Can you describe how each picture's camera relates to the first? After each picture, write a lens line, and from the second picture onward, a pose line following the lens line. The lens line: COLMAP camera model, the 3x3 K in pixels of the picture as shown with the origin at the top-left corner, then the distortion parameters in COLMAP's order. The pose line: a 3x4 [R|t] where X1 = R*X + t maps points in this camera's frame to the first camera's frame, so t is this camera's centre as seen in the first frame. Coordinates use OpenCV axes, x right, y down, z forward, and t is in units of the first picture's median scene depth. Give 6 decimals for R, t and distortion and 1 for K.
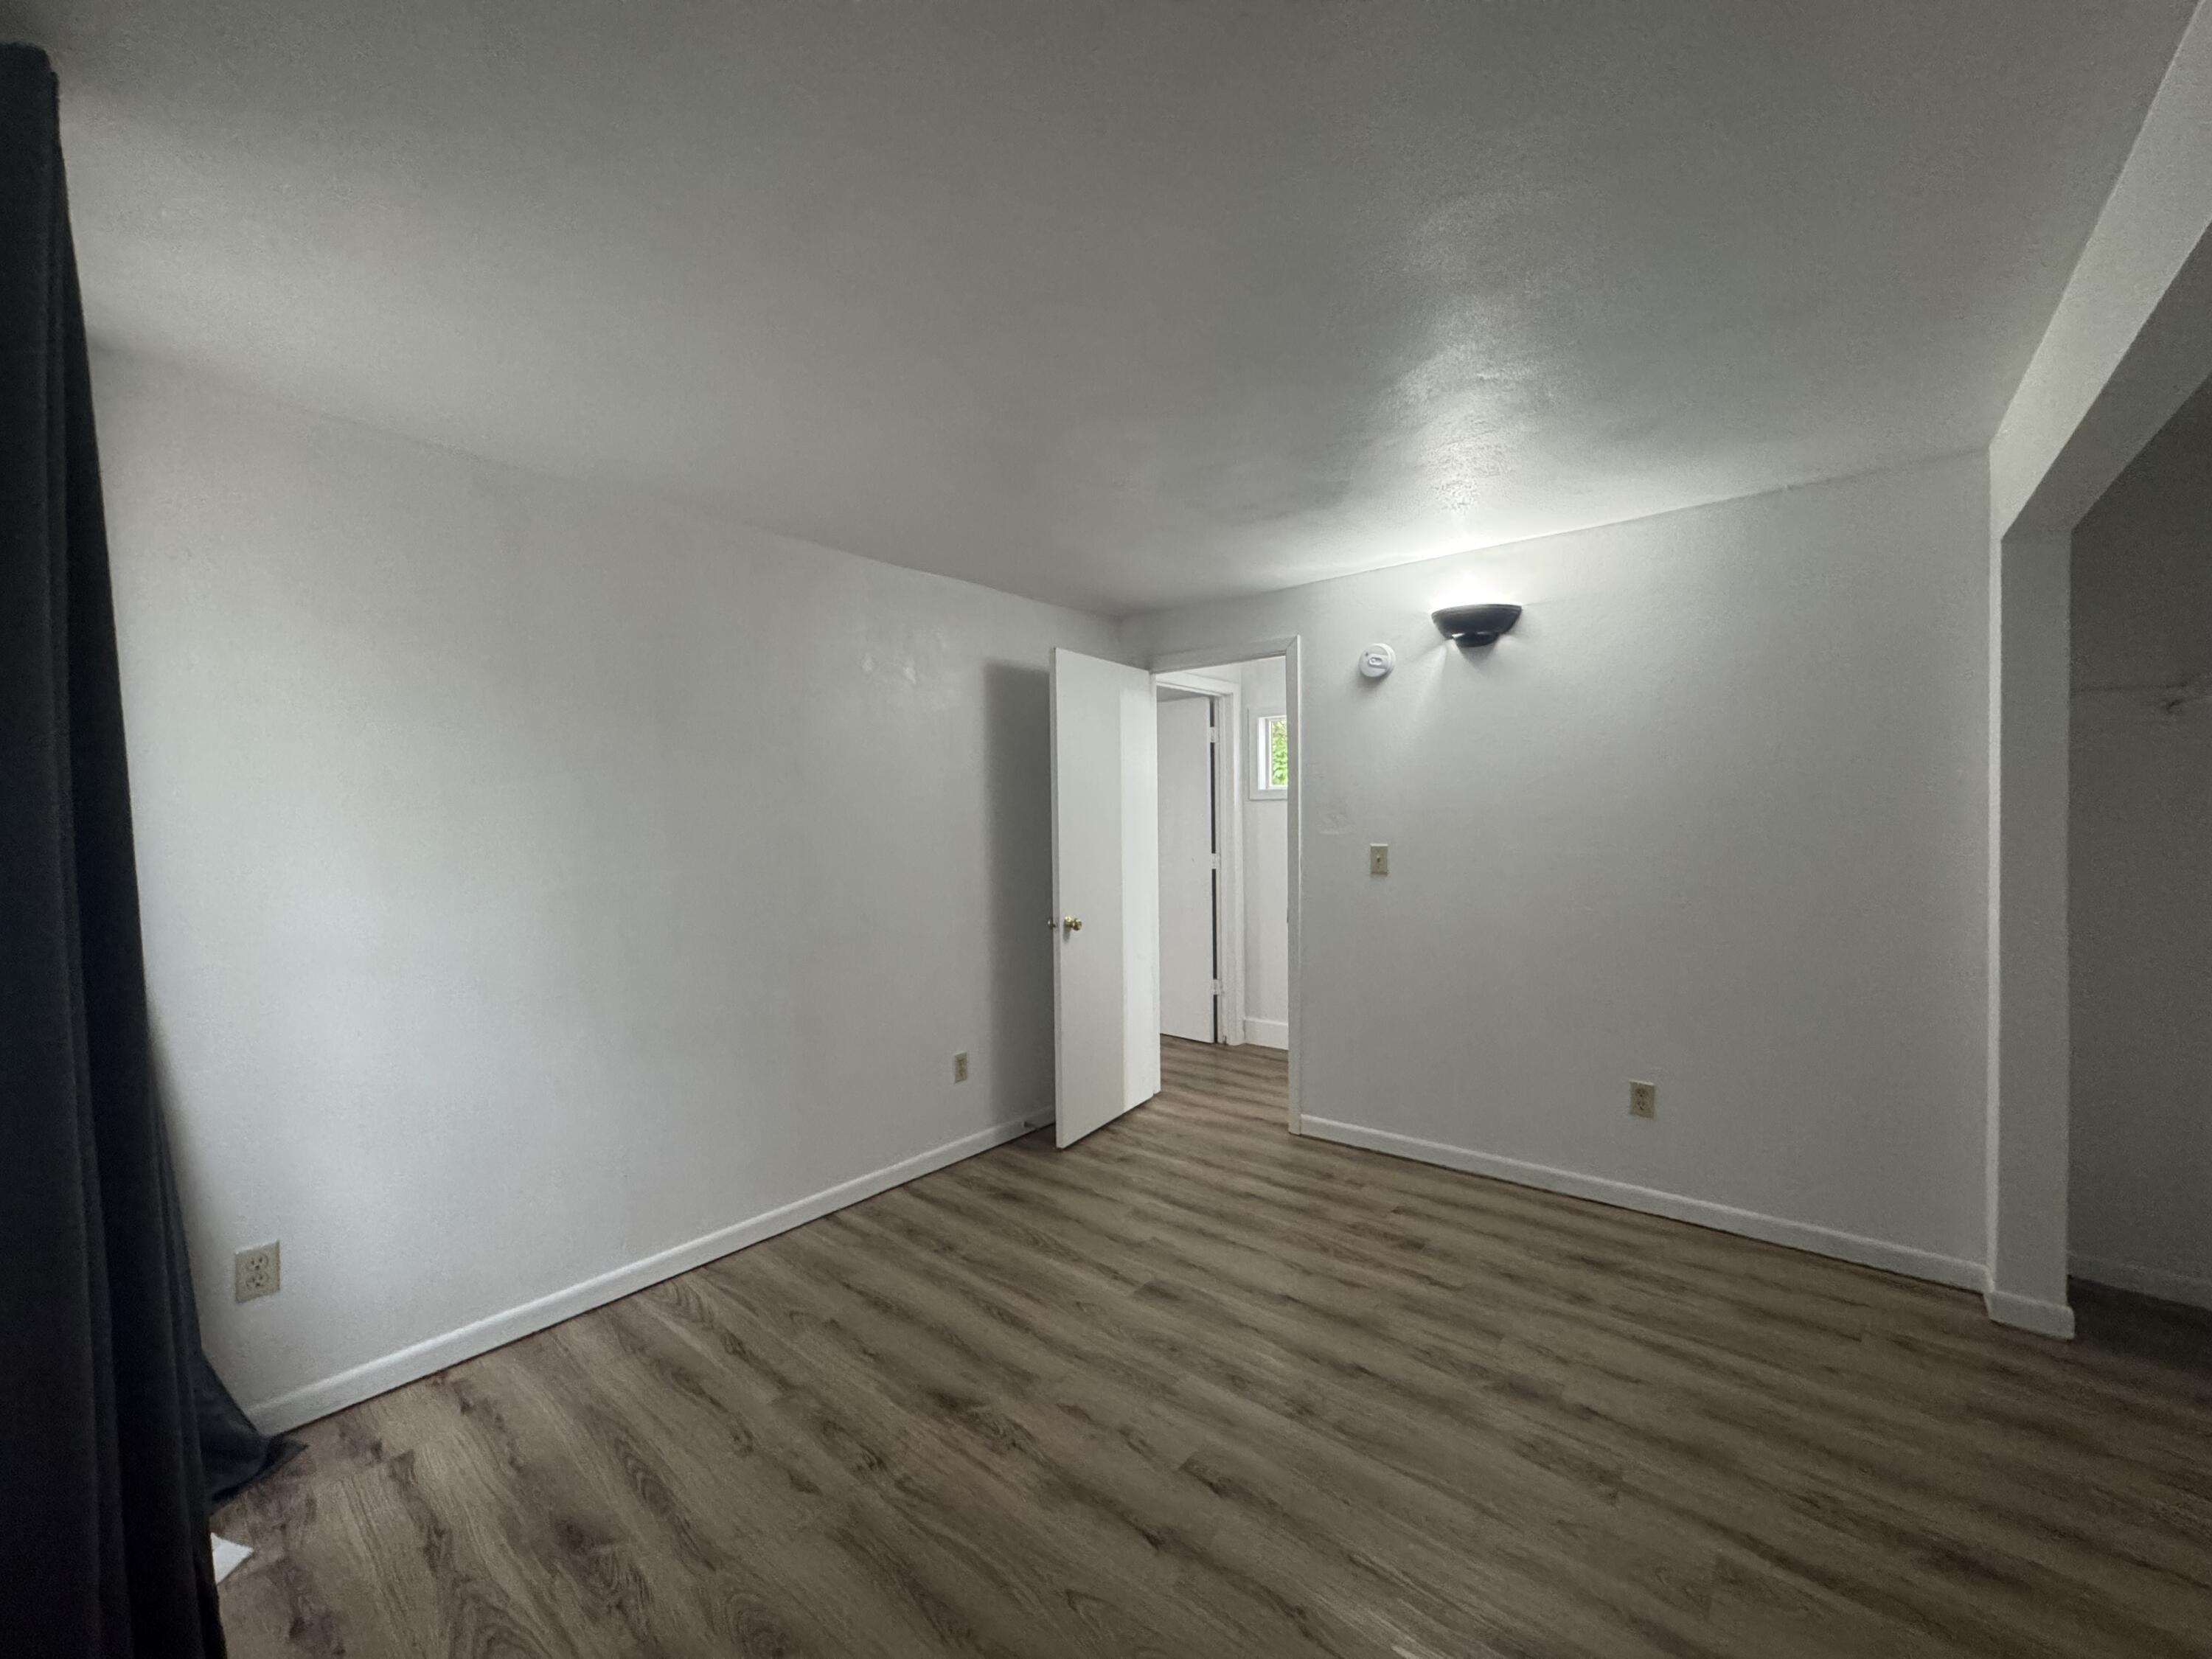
lens RADIAL K [[875.7, 0, 1103.9], [0, 875.7, 831.8], [0, 0, 1]] dist [-0.001660, 0.000704]
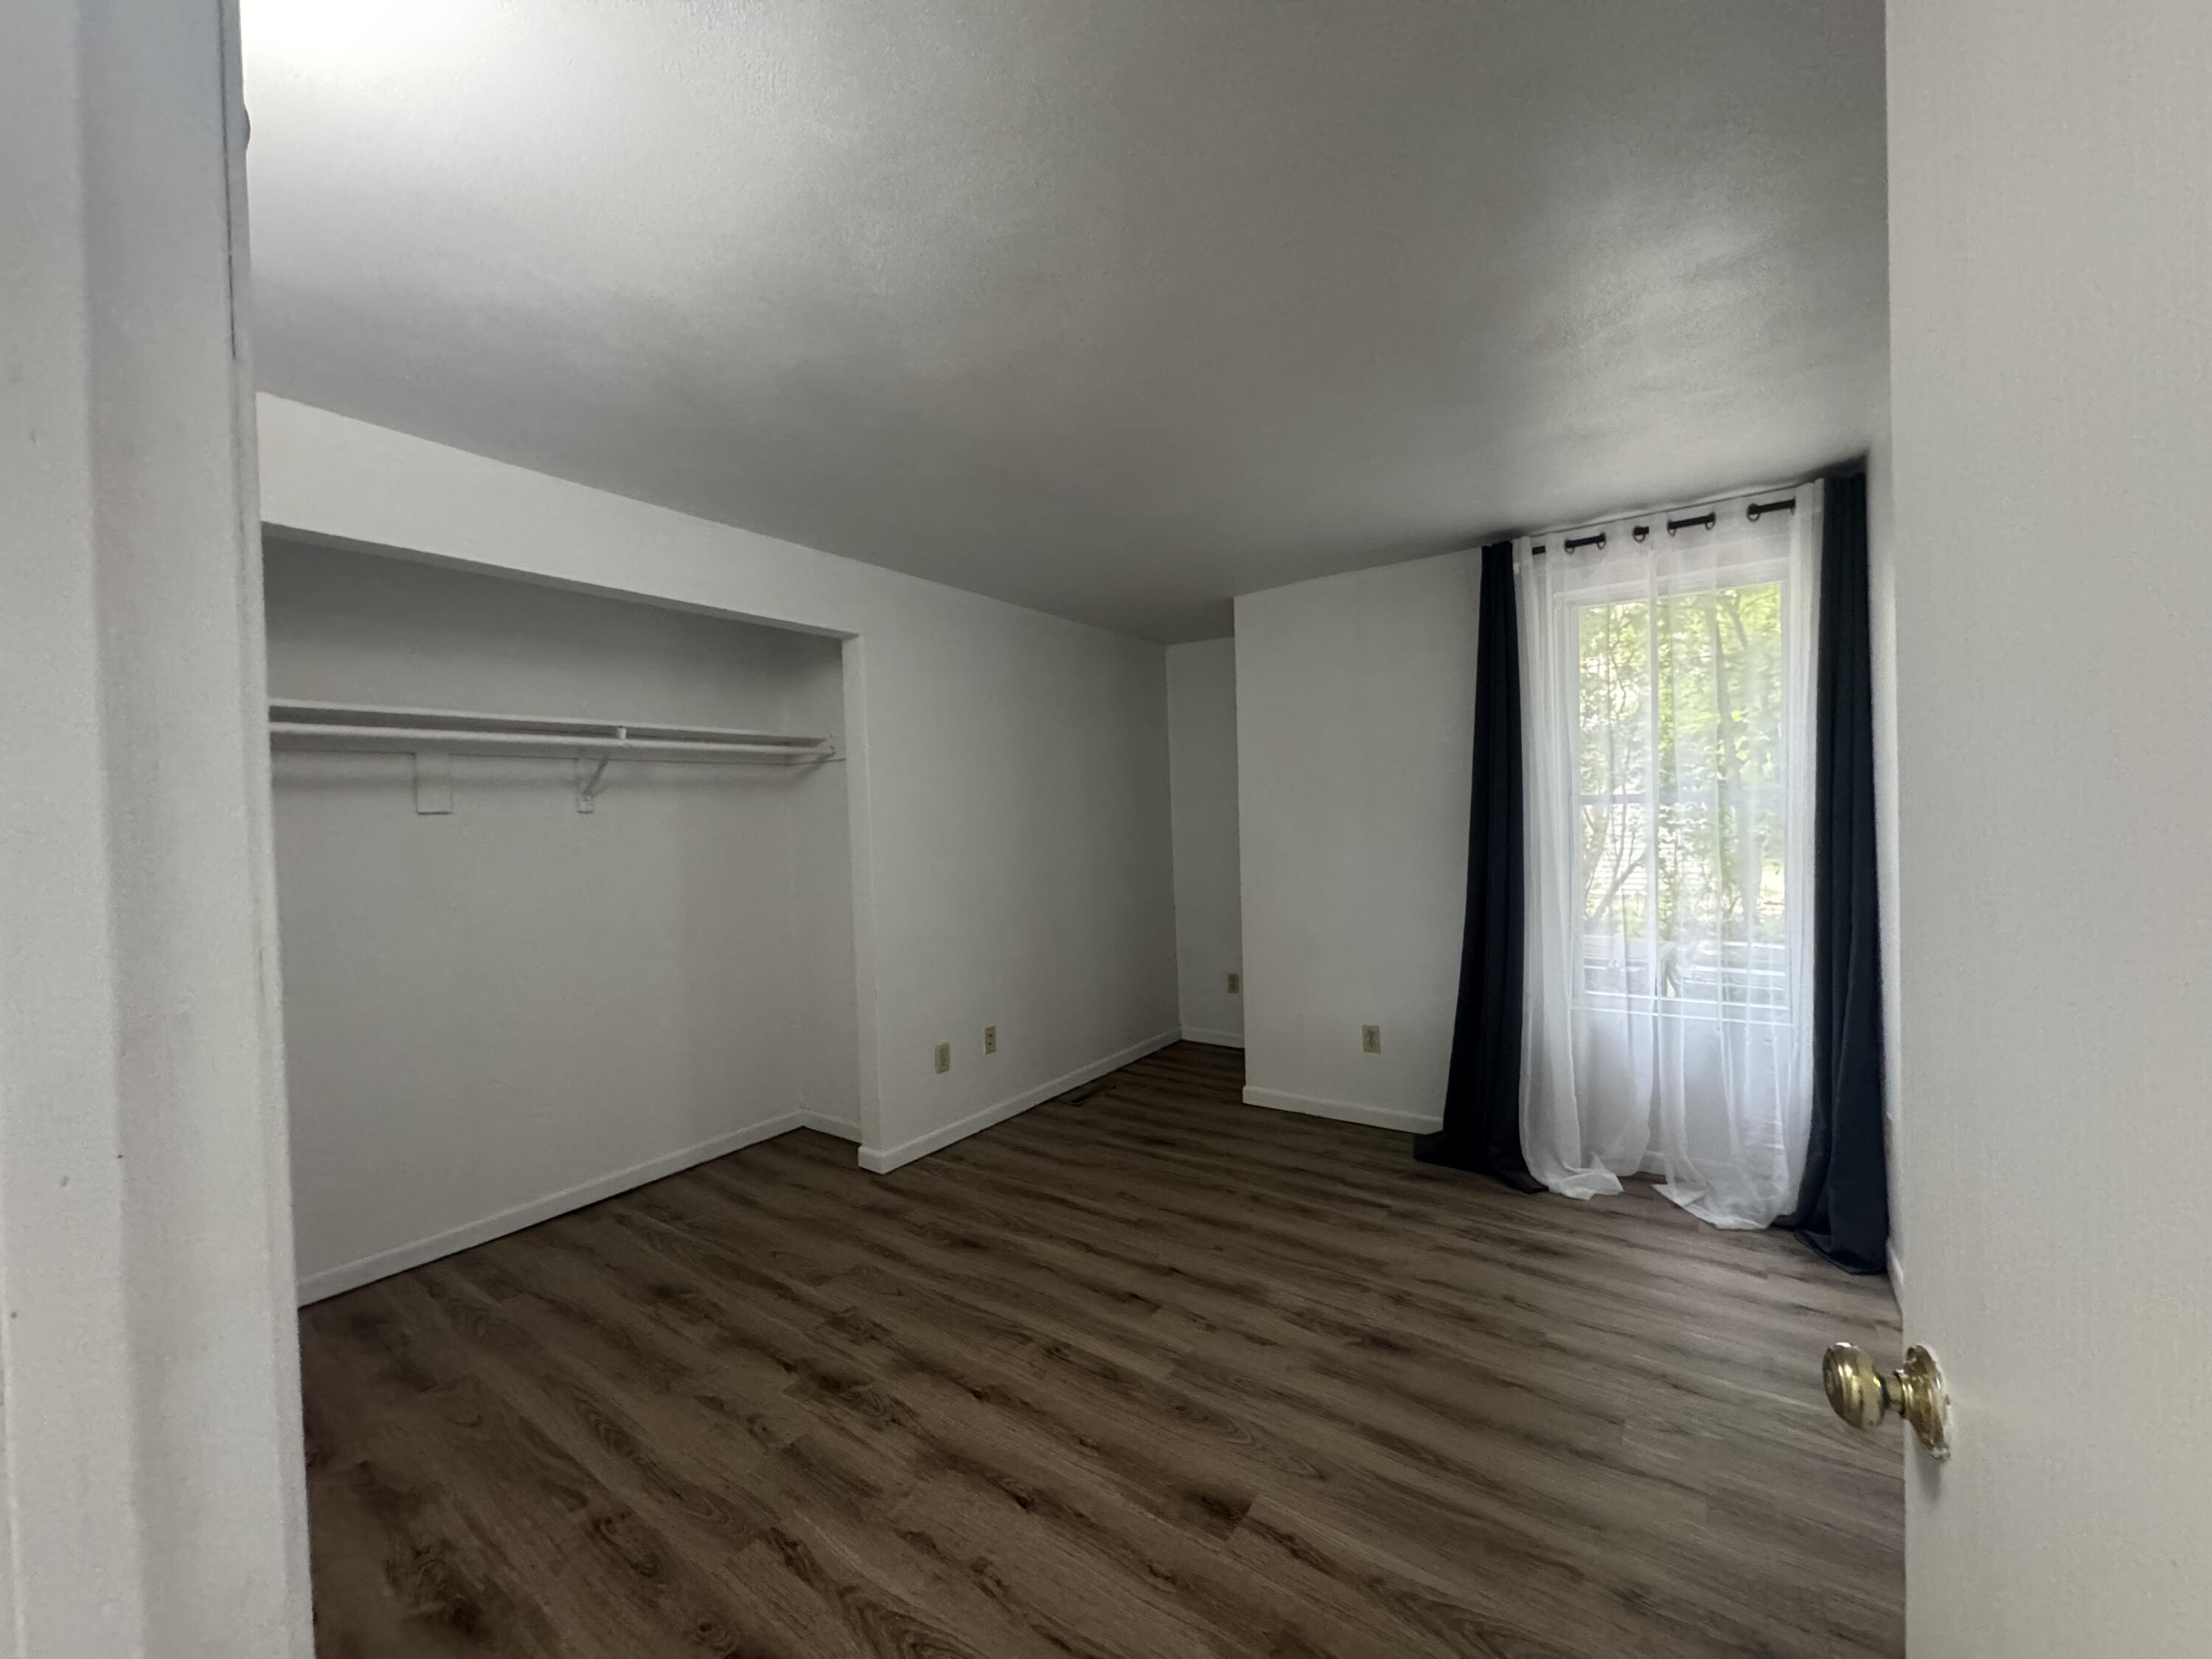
lens RADIAL K [[875.7, 0, 1103.9], [0, 875.7, 831.8], [0, 0, 1]] dist [-0.001660, 0.000704]
pose [[-0.995694, 0.042770, -0.082242, 0.218897], [0.039344, 0.998307, 0.042832, -0.027331], [0.083935, 0.039412, -0.995692, 1.991524]]
